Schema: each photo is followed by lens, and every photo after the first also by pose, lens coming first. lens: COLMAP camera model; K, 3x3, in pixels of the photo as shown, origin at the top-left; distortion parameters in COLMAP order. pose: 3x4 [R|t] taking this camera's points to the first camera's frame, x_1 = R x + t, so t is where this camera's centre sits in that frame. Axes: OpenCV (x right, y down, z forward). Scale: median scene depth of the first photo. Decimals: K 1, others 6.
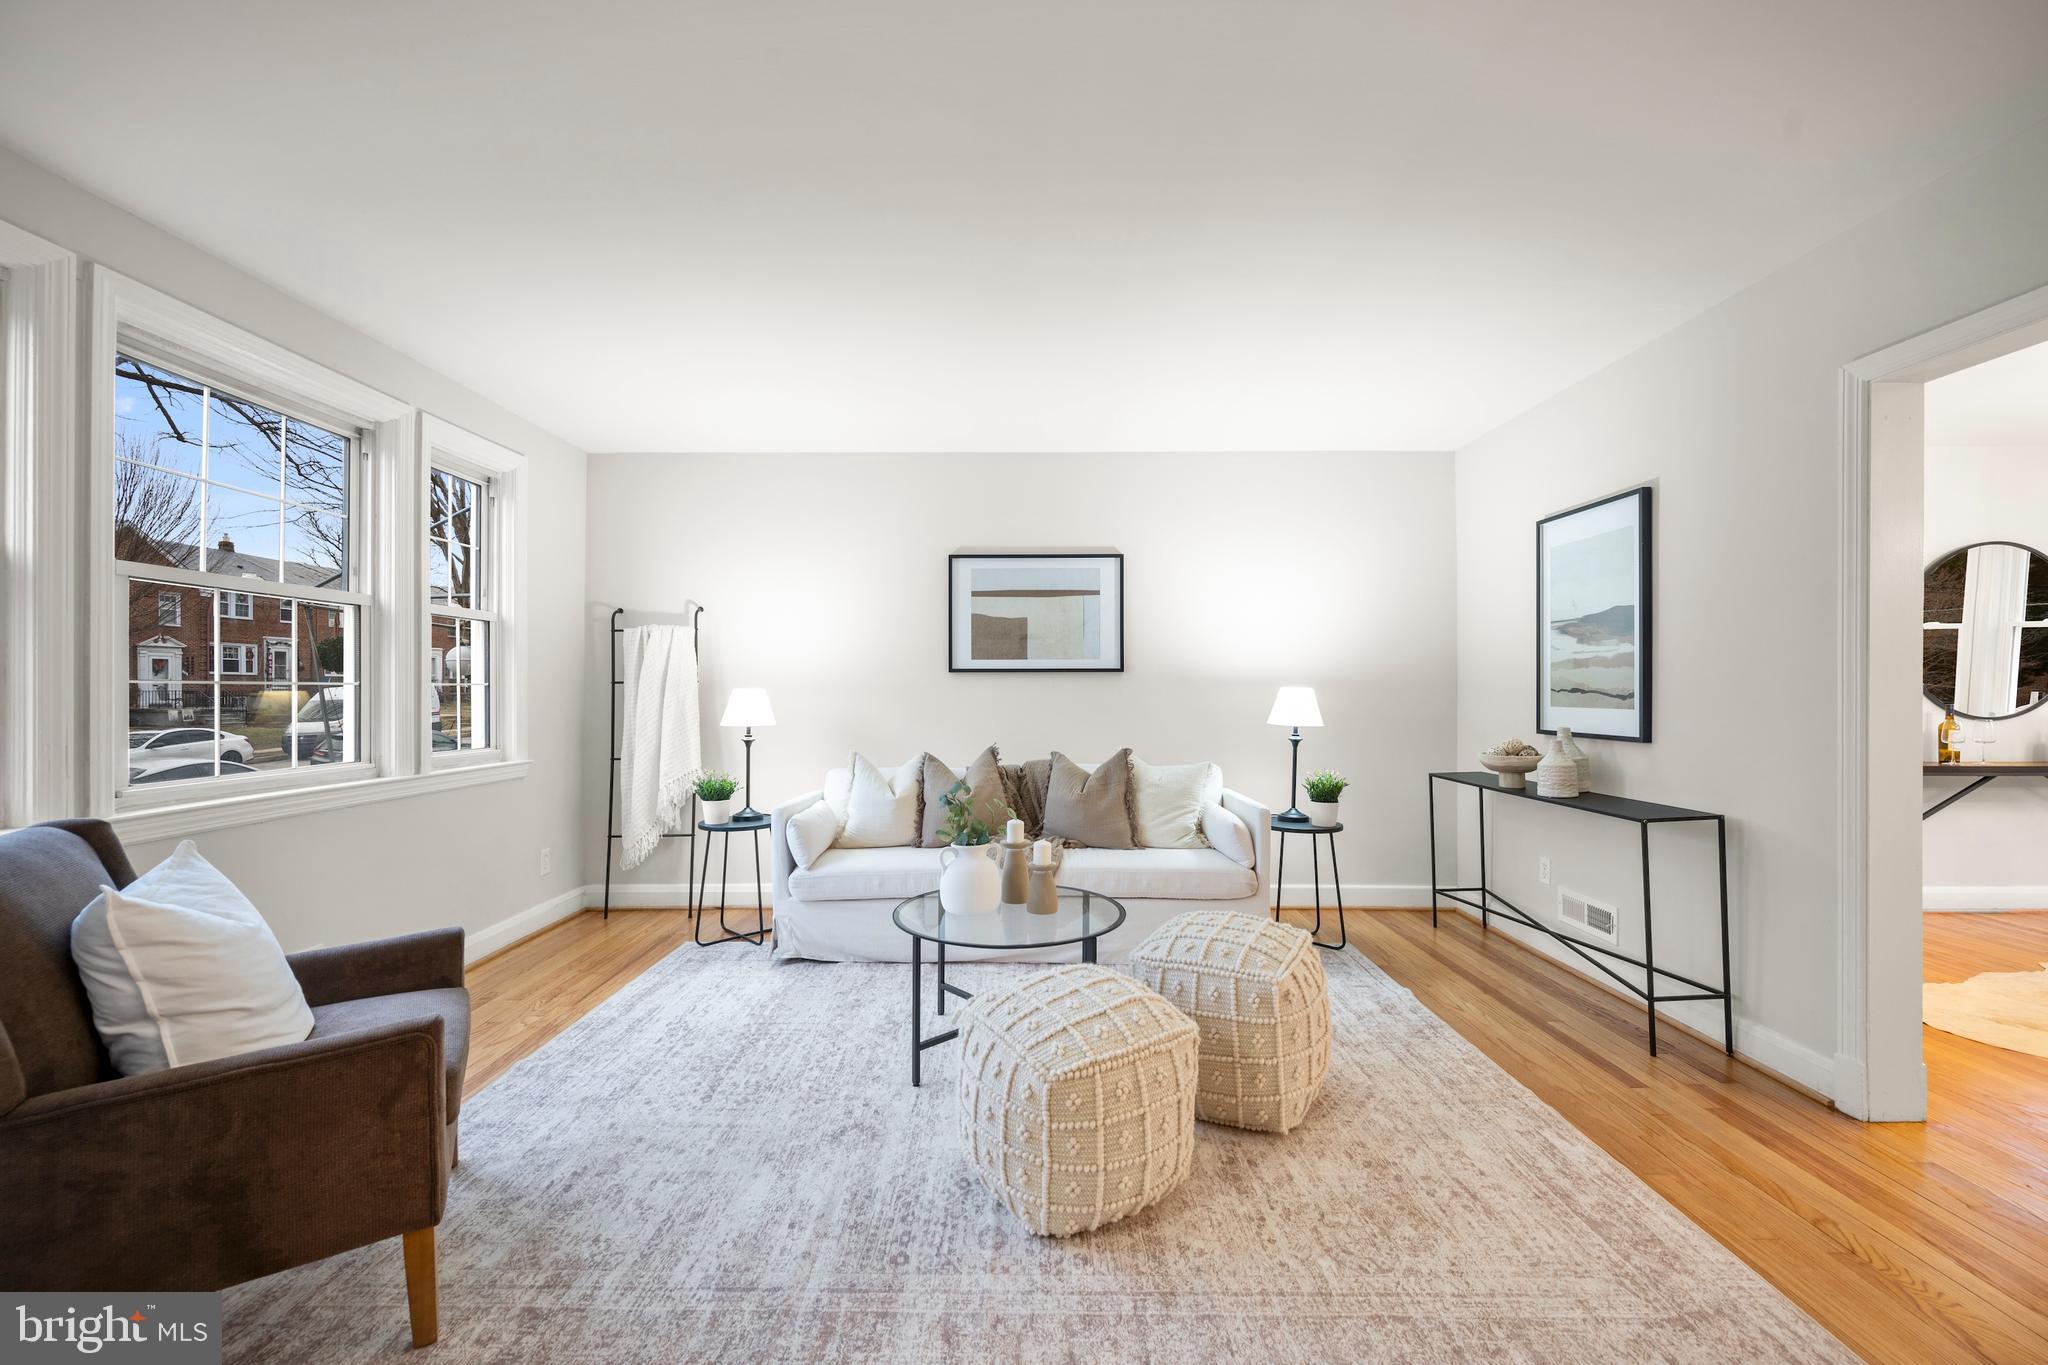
lens RADIAL K [[800.1, 0, 1027.1], [0, 800.1, 693.5], [0, 0, 1]] dist [0.011739, 0.000031]
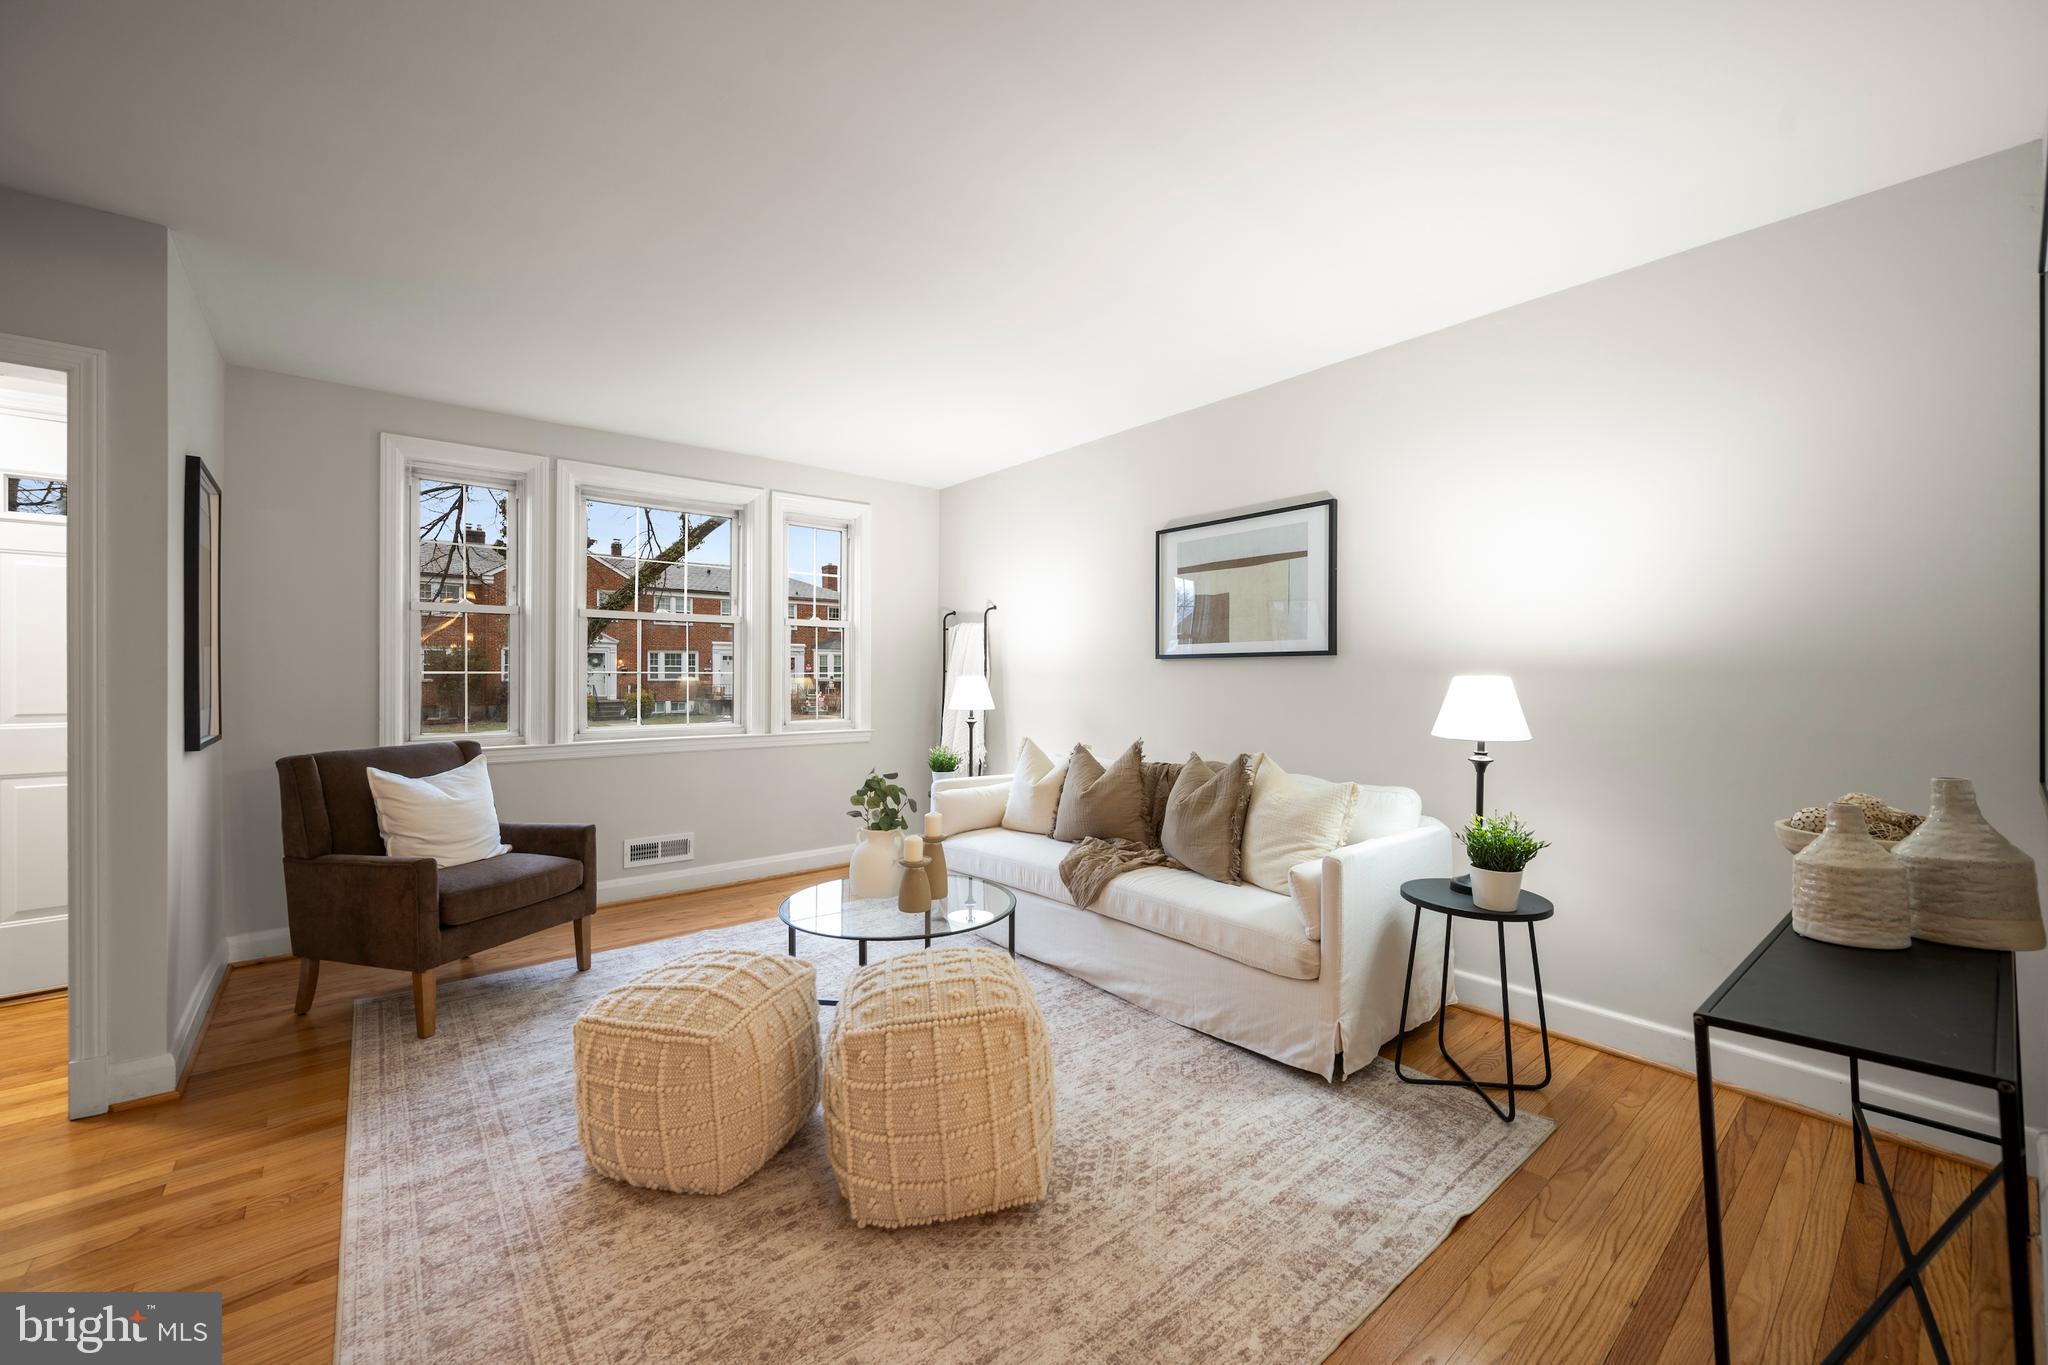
lens RADIAL K [[796.0, 0, 1024.0], [0, 796.0, 682.5], [0, 0, 1]] dist [-0.000399, -0.000137]
pose [[0.645944, 0.008624, -0.763336, 0.617686], [-0.005990, 0.999963, 0.006228, -0.005072], [0.763362, 0.000550, 0.645971, 0.360308]]
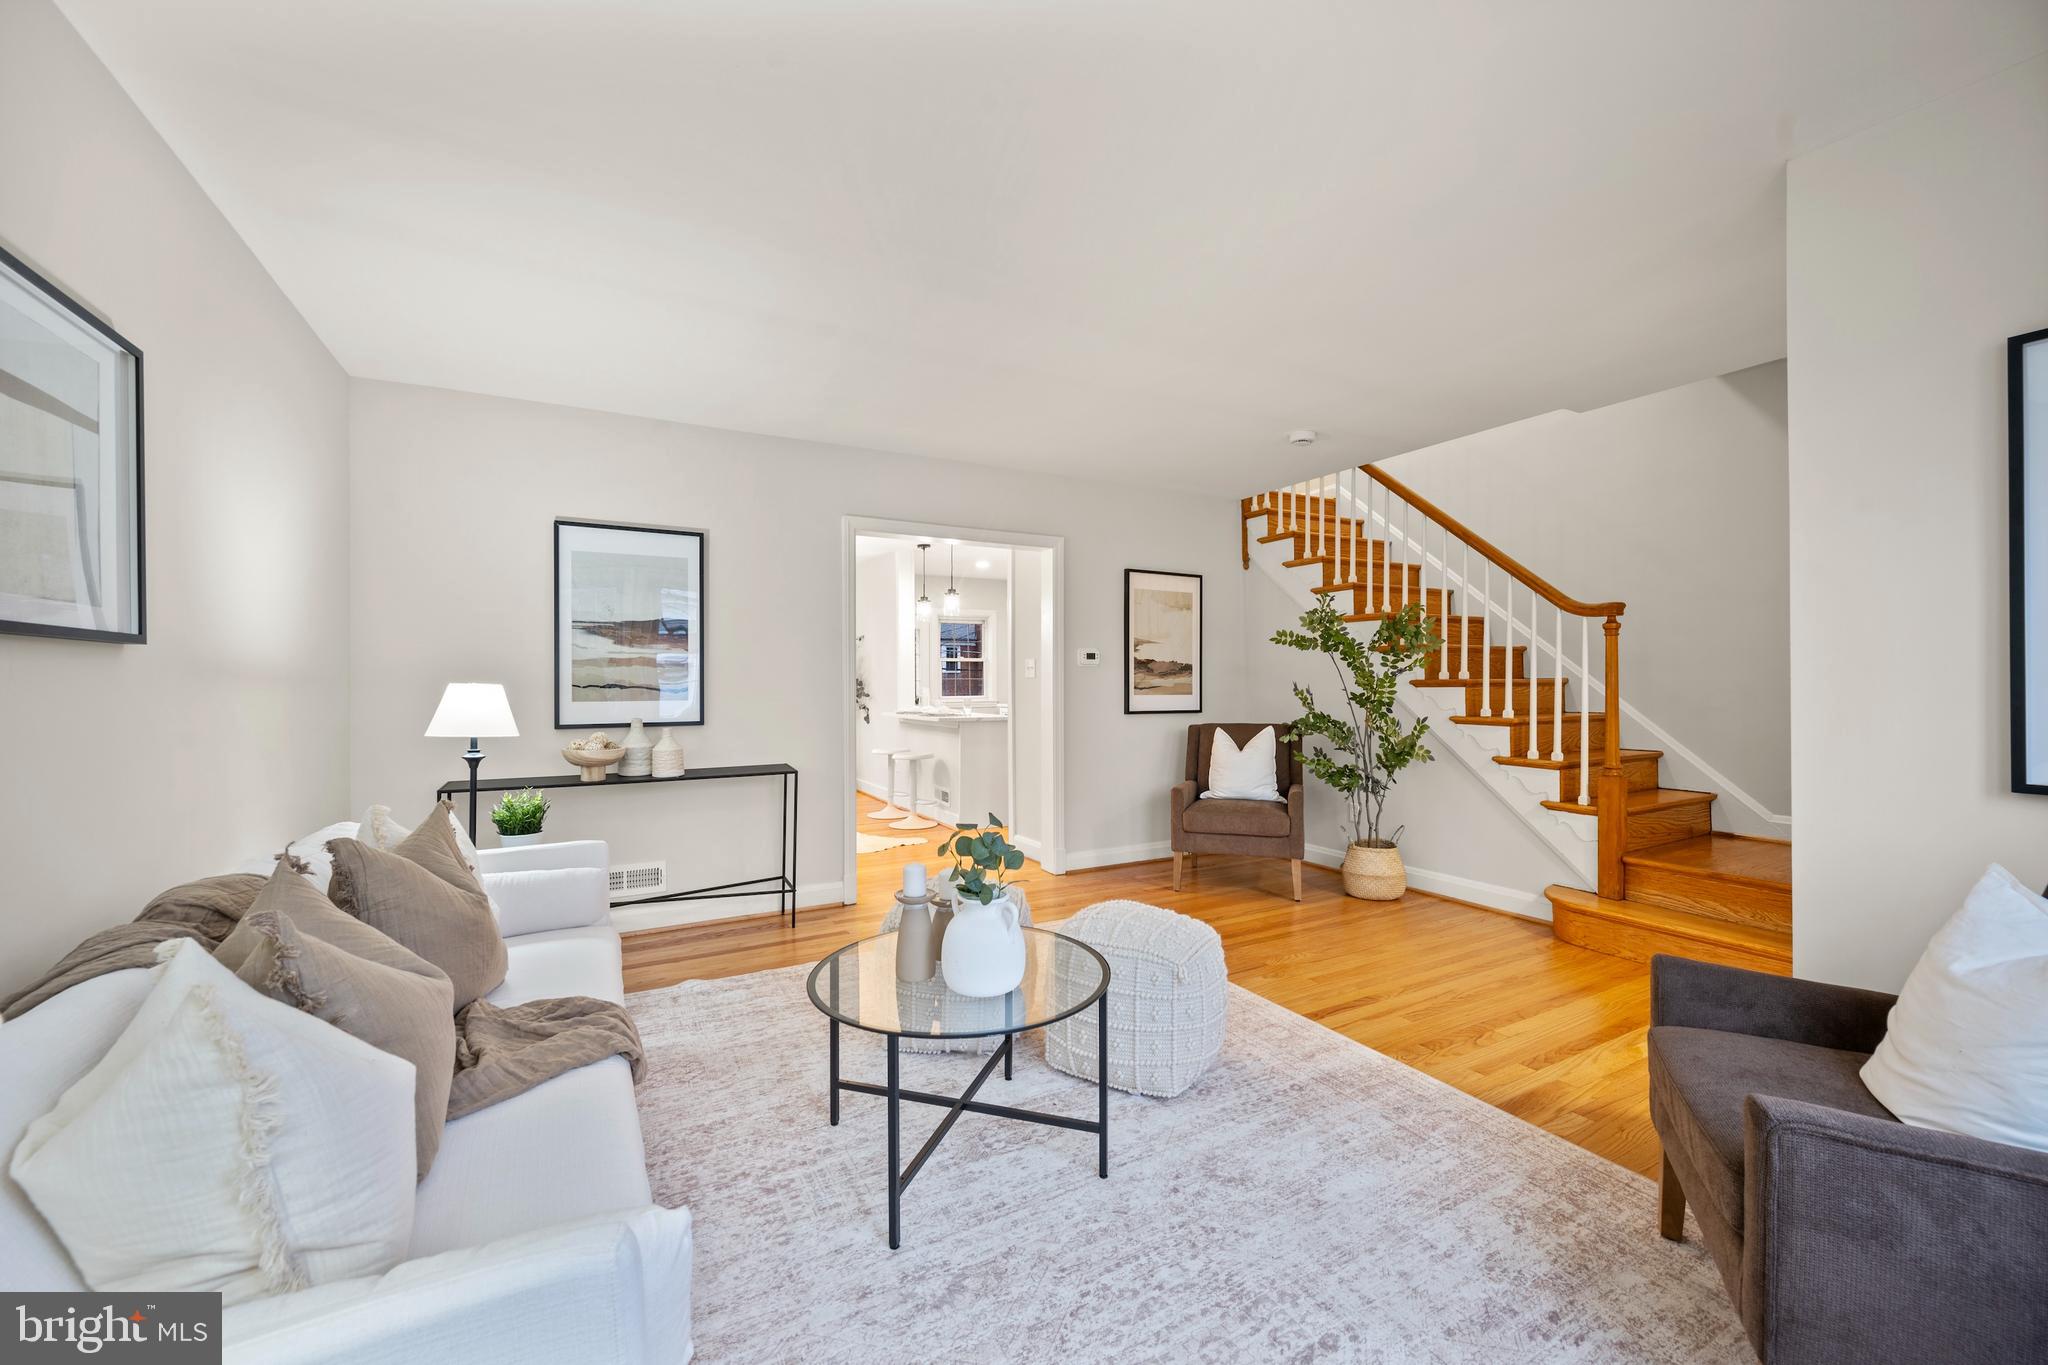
lens RADIAL K [[796.0, 0, 1024.0], [0, 796.0, 682.5], [0, 0, 1]] dist [-0.000399, -0.000137]
pose [[-0.485809, 0.006190, 0.874043, -0.540337], [0.008177, 0.999963, -0.002537, -0.000986], [-0.874026, 0.005914, -0.485842, 0.985595]]
